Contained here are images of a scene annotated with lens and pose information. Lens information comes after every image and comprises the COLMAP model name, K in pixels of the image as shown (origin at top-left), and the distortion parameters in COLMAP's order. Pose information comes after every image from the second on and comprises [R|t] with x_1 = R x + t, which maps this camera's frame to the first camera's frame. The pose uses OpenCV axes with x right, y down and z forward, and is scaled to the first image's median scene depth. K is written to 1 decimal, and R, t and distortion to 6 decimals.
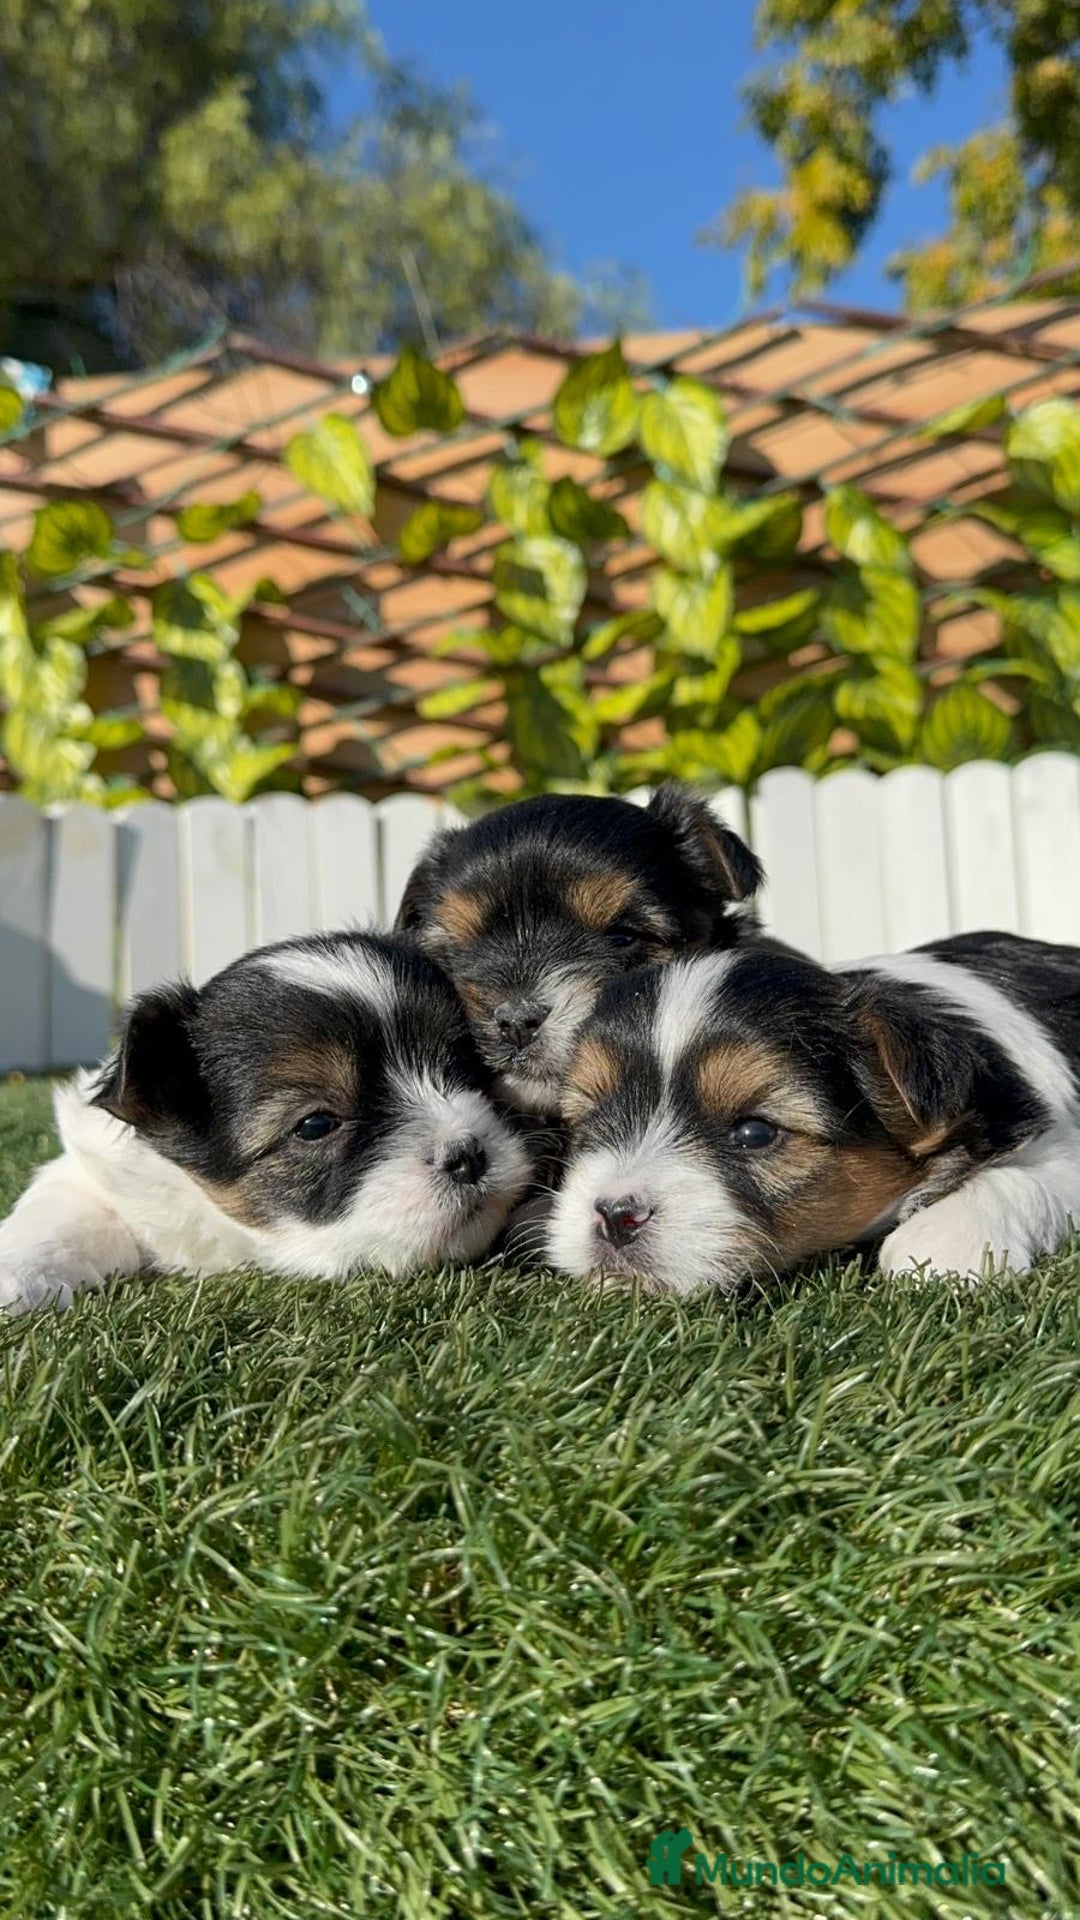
lens RADIAL K [[1676.0, 0, 510.4], [0, 1676.0, 965.3], [0, 0, 1]] dist [0.151333, -0.374615]
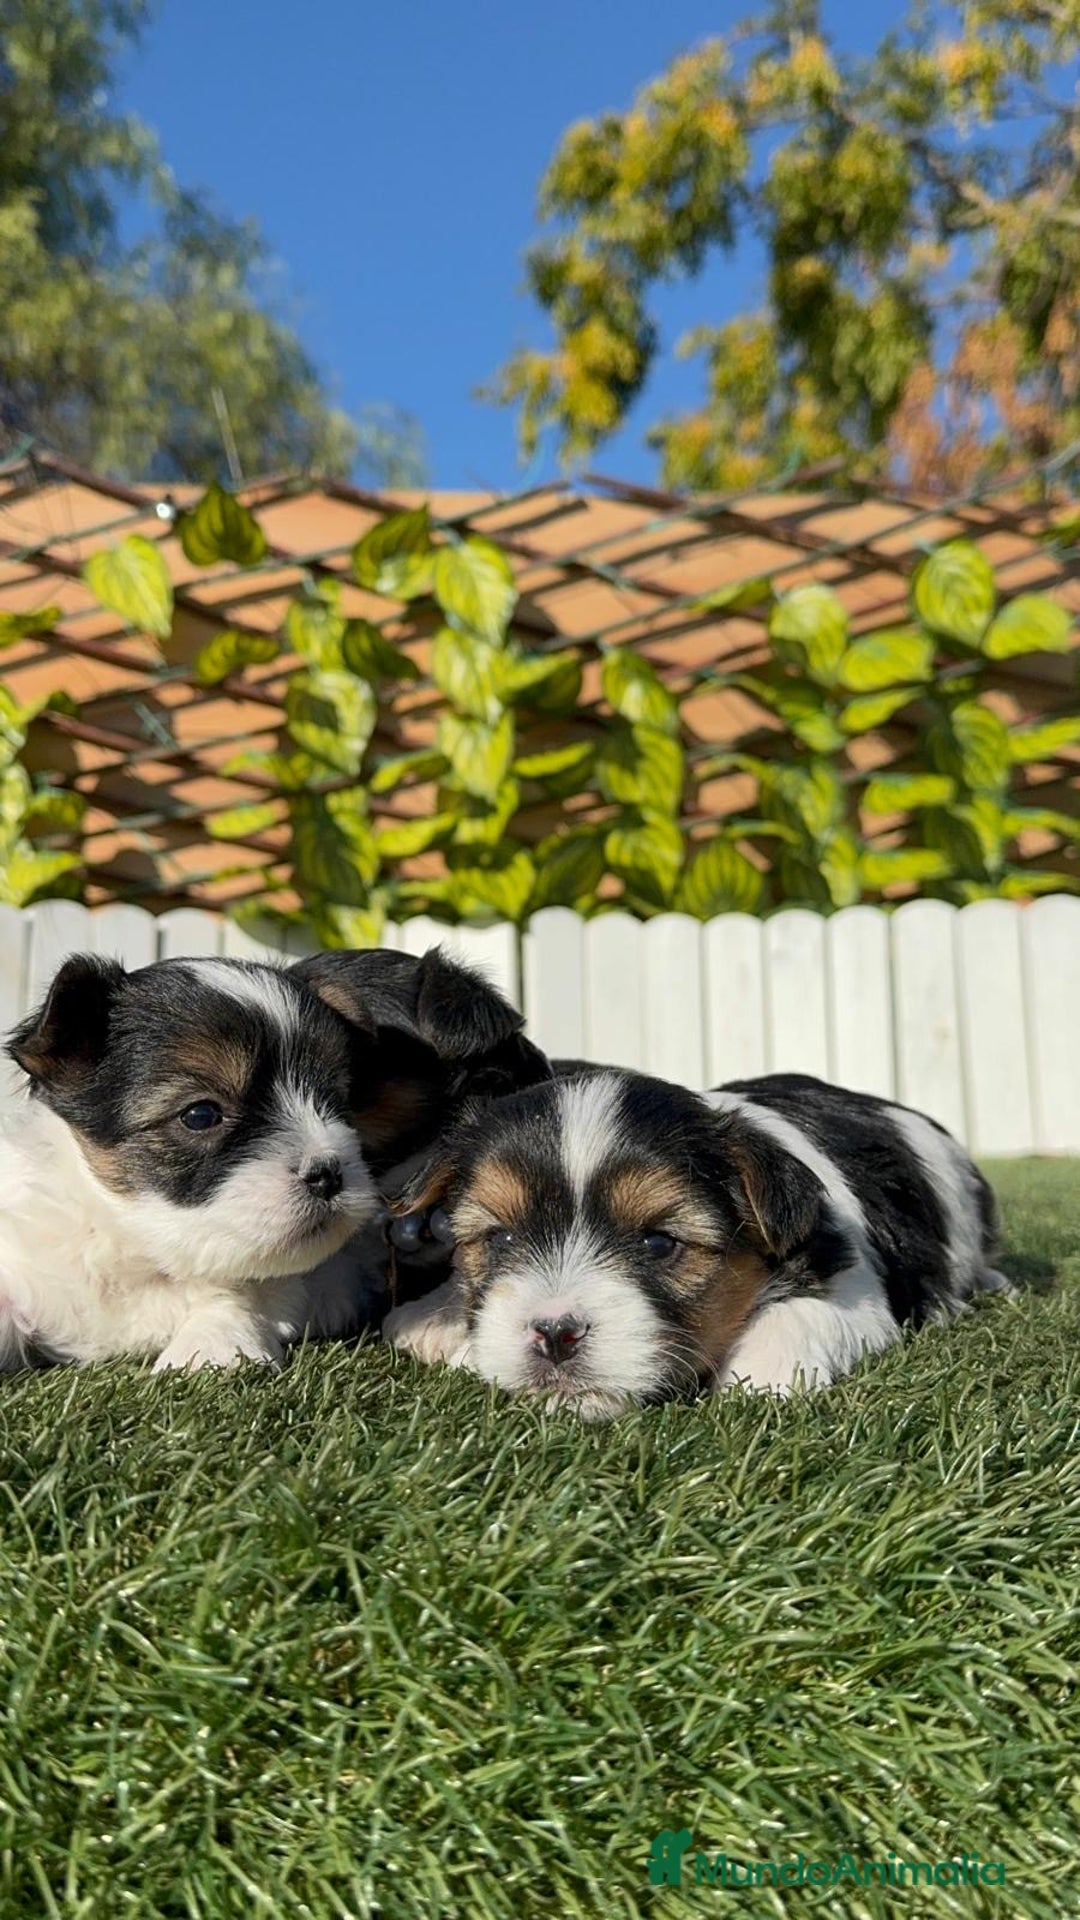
lens RADIAL K [[1662.7, 0, 475.3], [0, 1662.7, 998.6], [0, 0, 1]] dist [0.136334, -0.325297]
pose [[0.989600, 0.056613, 0.132237, -0.021097], [-0.049721, 0.997256, -0.054854, -0.000667], [-0.134980, 0.047709, 0.989699, -0.018022]]
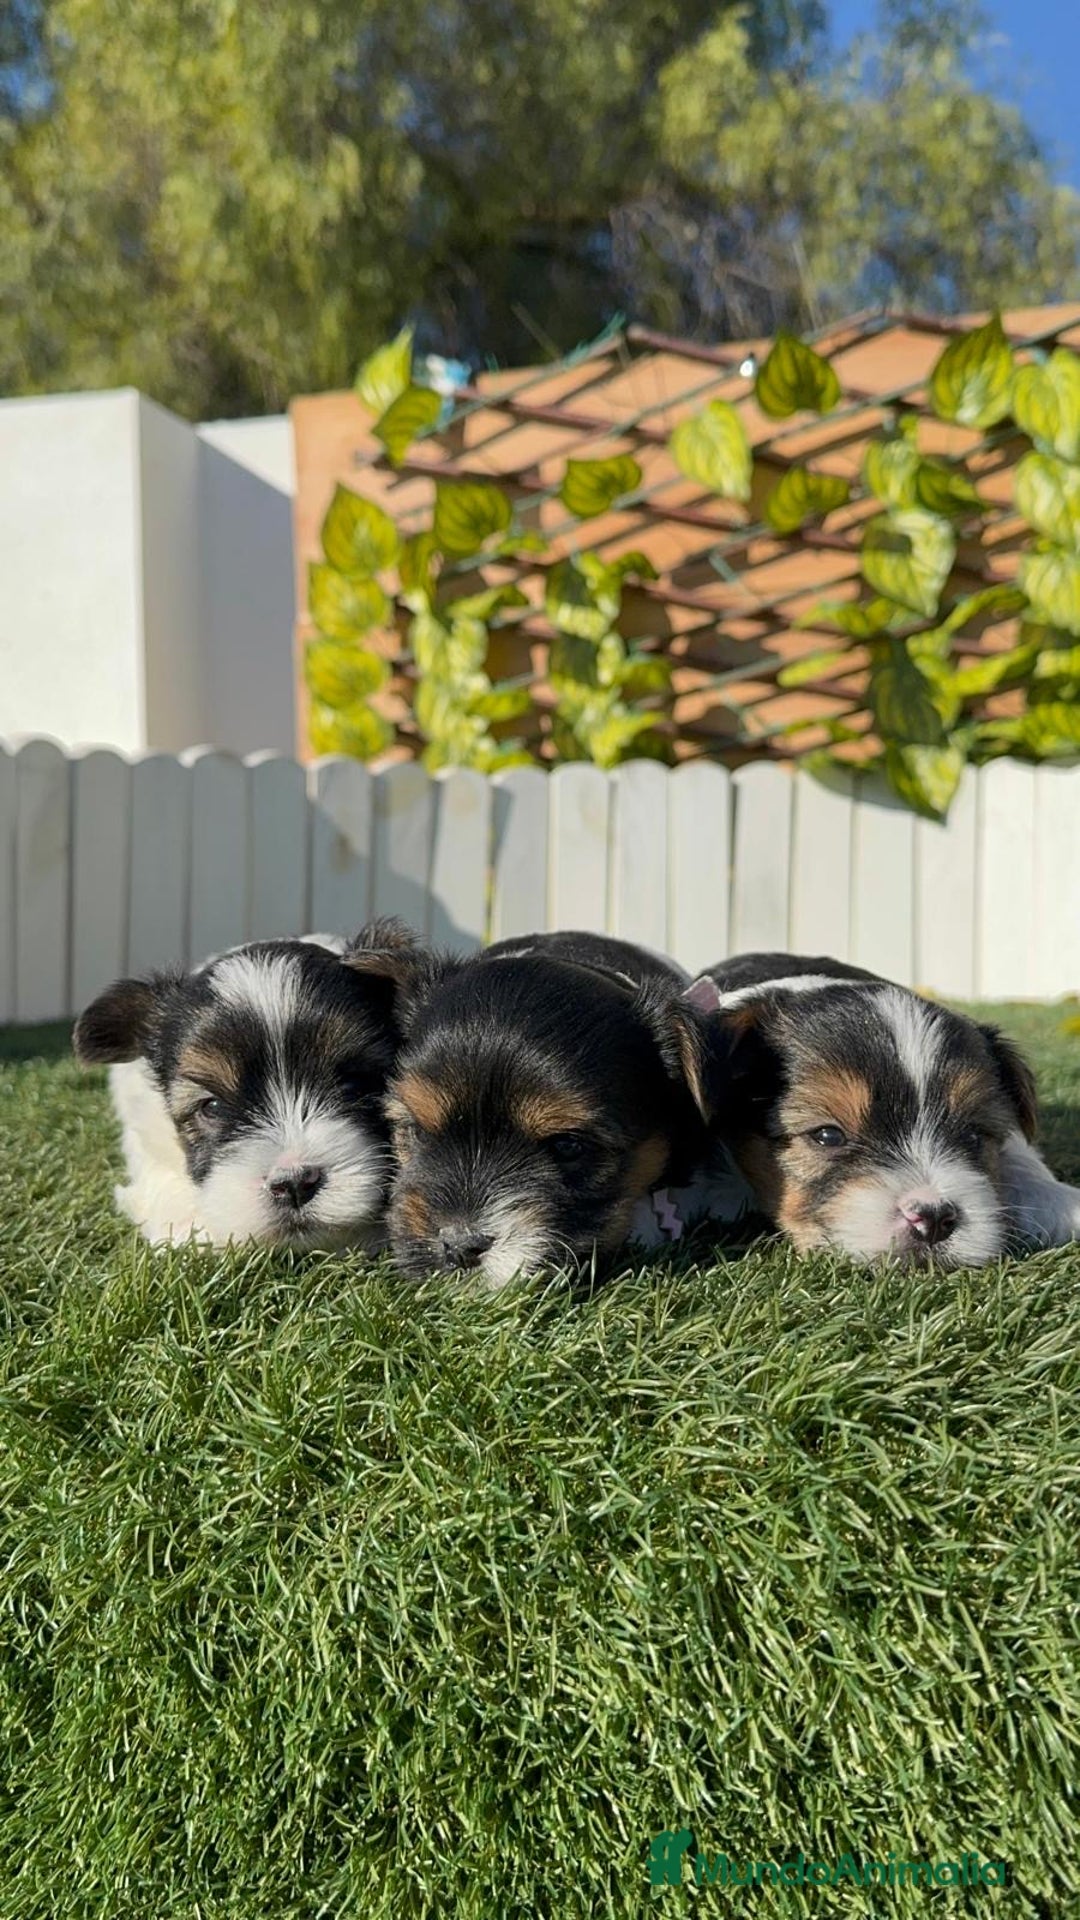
lens RADIAL K [[1655.3, 0, 512.9], [0, 1655.3, 978.0], [0, 0, 1]] dist [0.133881, -0.299966]
pose [[0.960962, 0.057303, -0.270682, 0.078841], [-0.043224, 0.997398, 0.057697, -0.019139], [0.273284, -0.043745, 0.960938, -0.058686]]
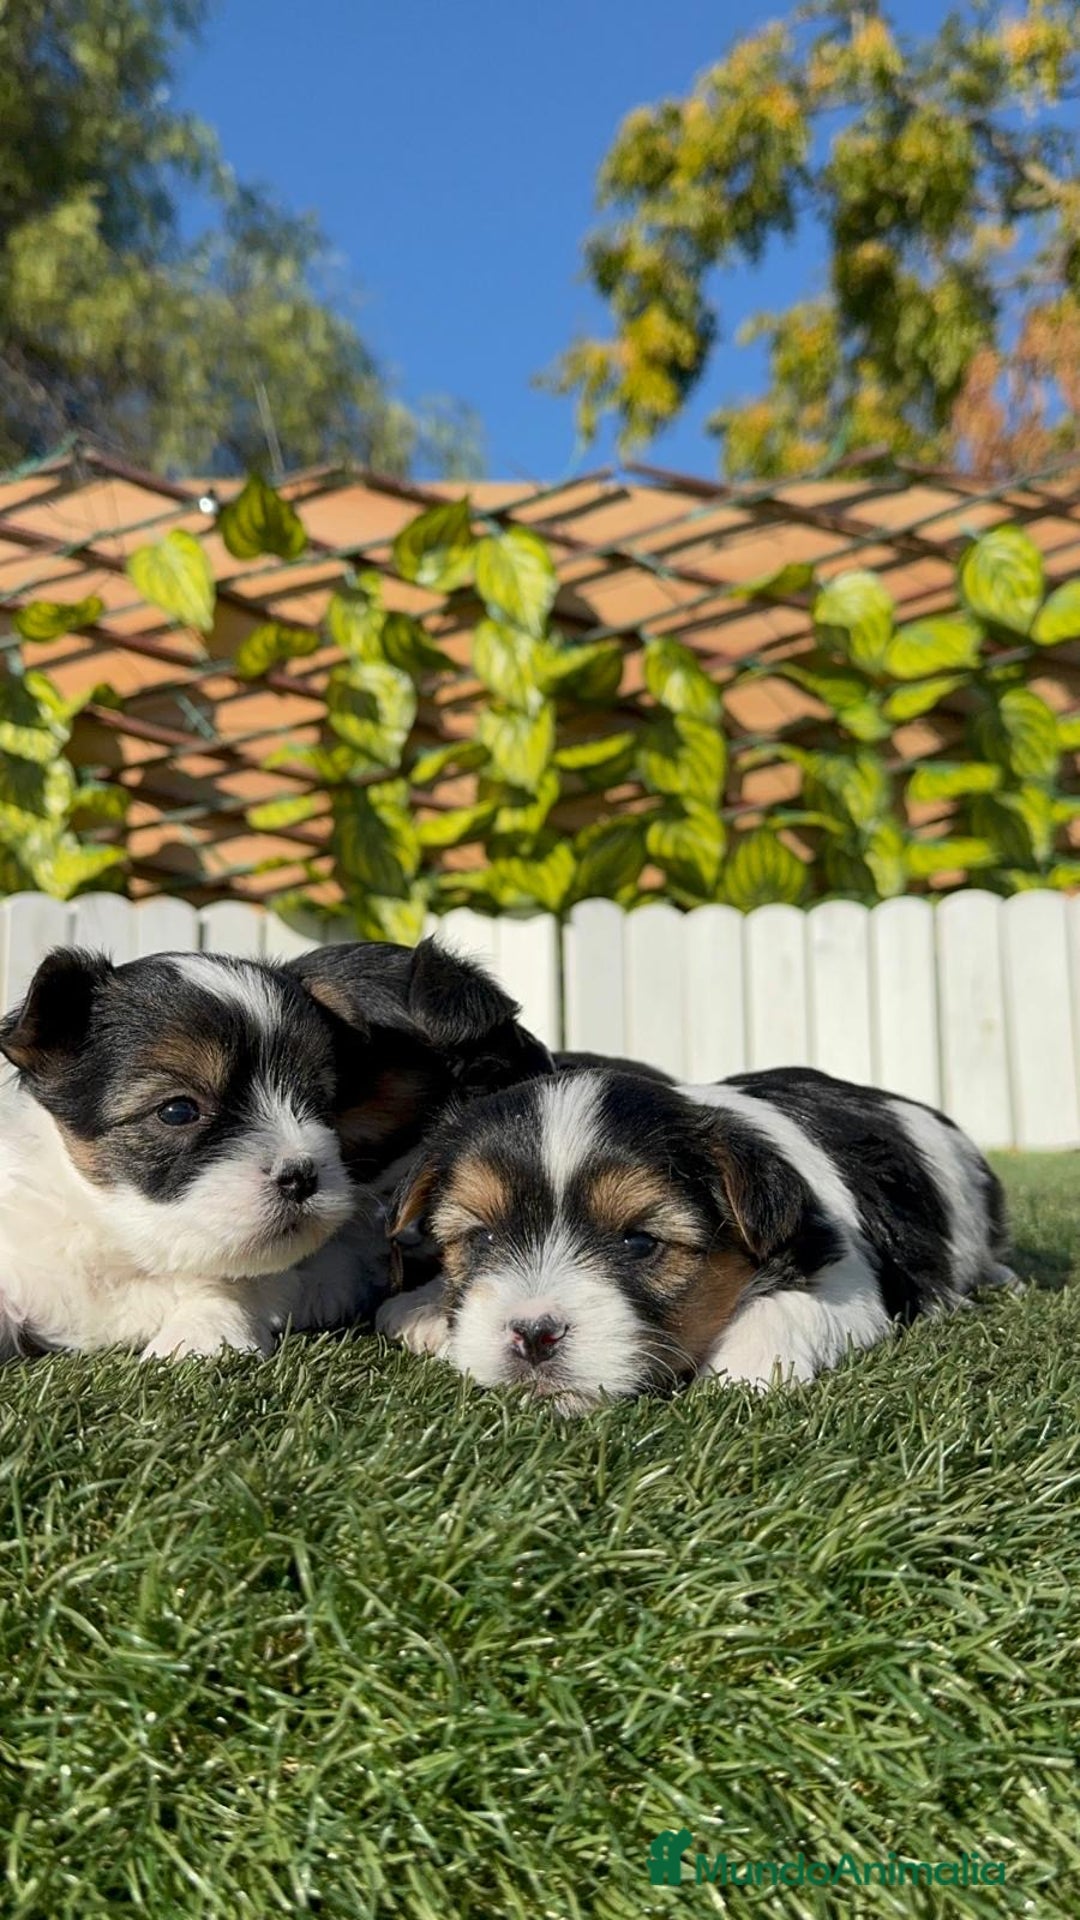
lens RADIAL K [[1662.7, 0, 475.3], [0, 1662.7, 998.6], [0, 0, 1]] dist [0.136334, -0.325297]
pose [[0.993841, 0.055696, 0.095798, -0.007907], [-0.051280, 0.997532, -0.047959, -0.001437], [-0.098233, 0.042751, 0.994245, -0.019651]]
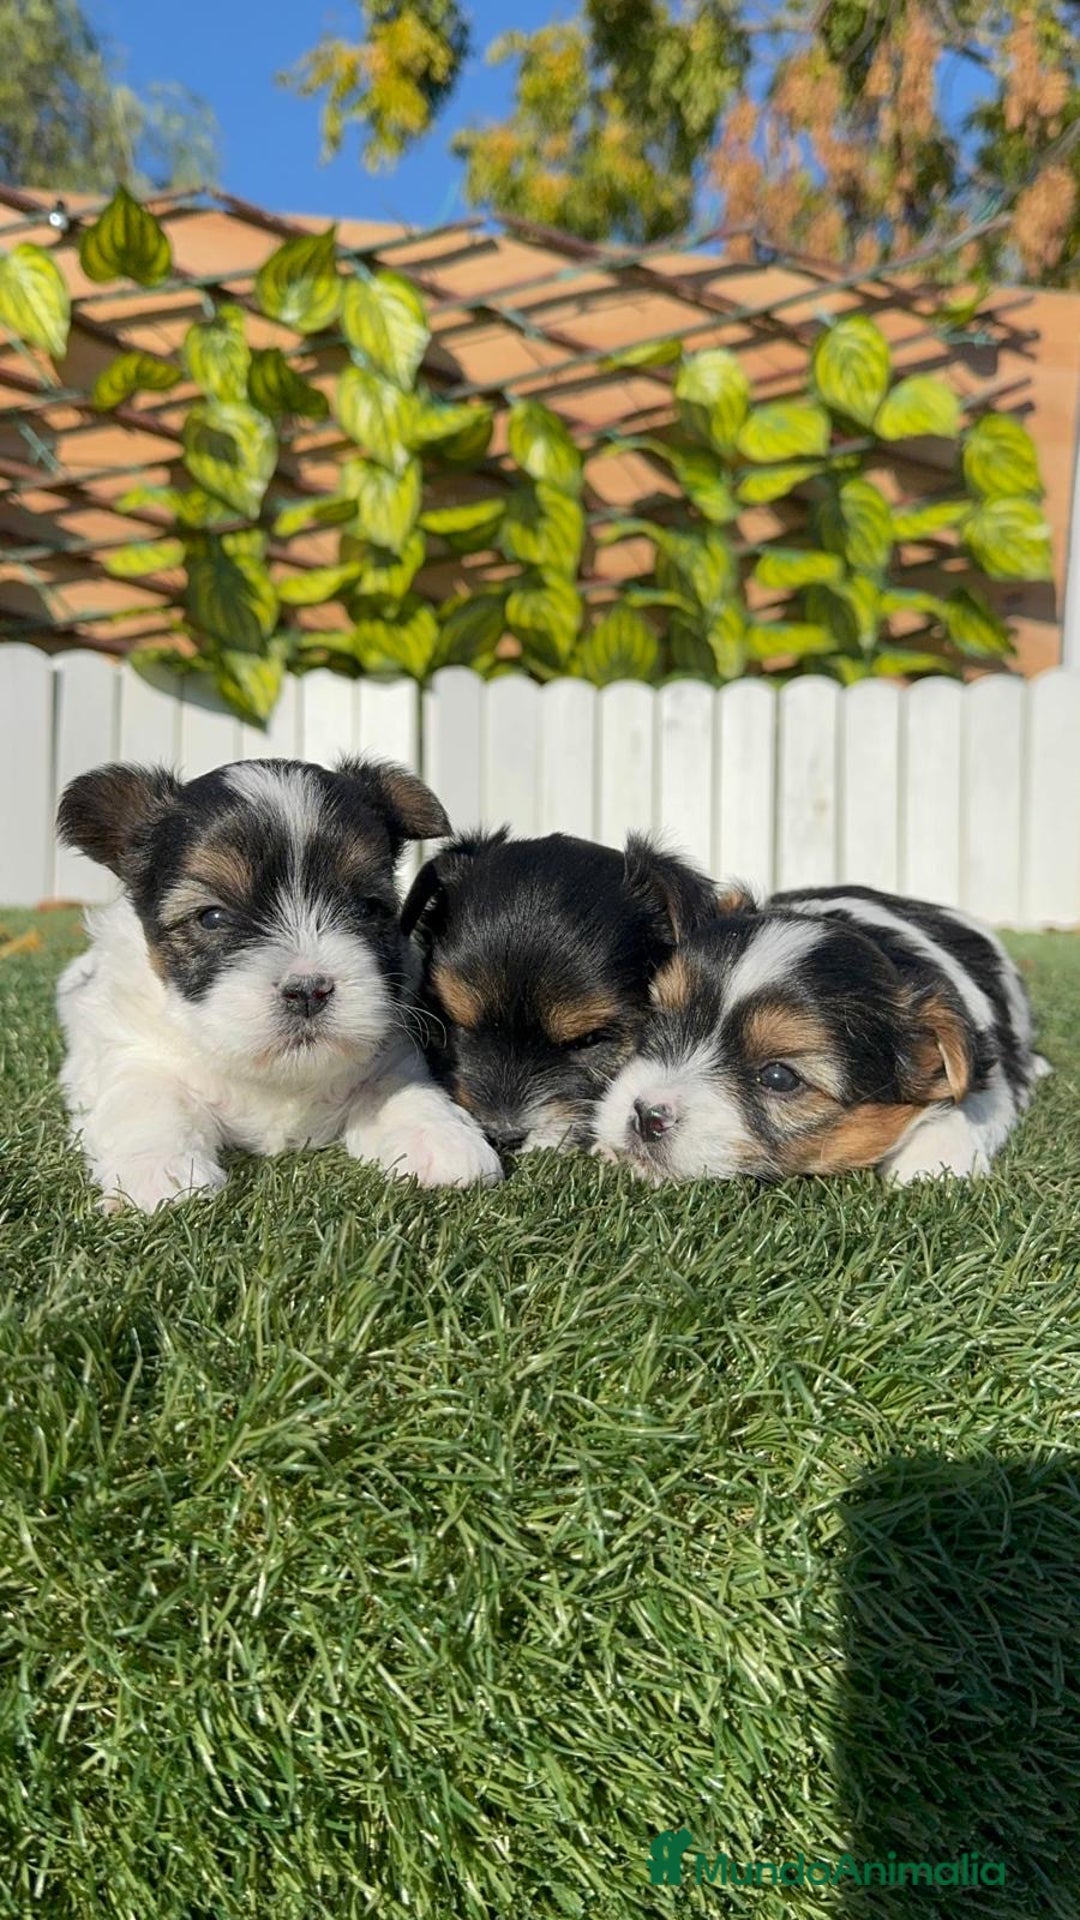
lens RADIAL K [[1676.0, 0, 510.4], [0, 1676.0, 965.3], [0, 0, 1]] dist [0.151333, -0.374615]
pose [[0.953937, 0.055359, 0.294854, -0.107171], [-0.078756, 0.994567, 0.068067, -0.005400], [-0.289484, -0.088154, 0.953115, -0.031191]]
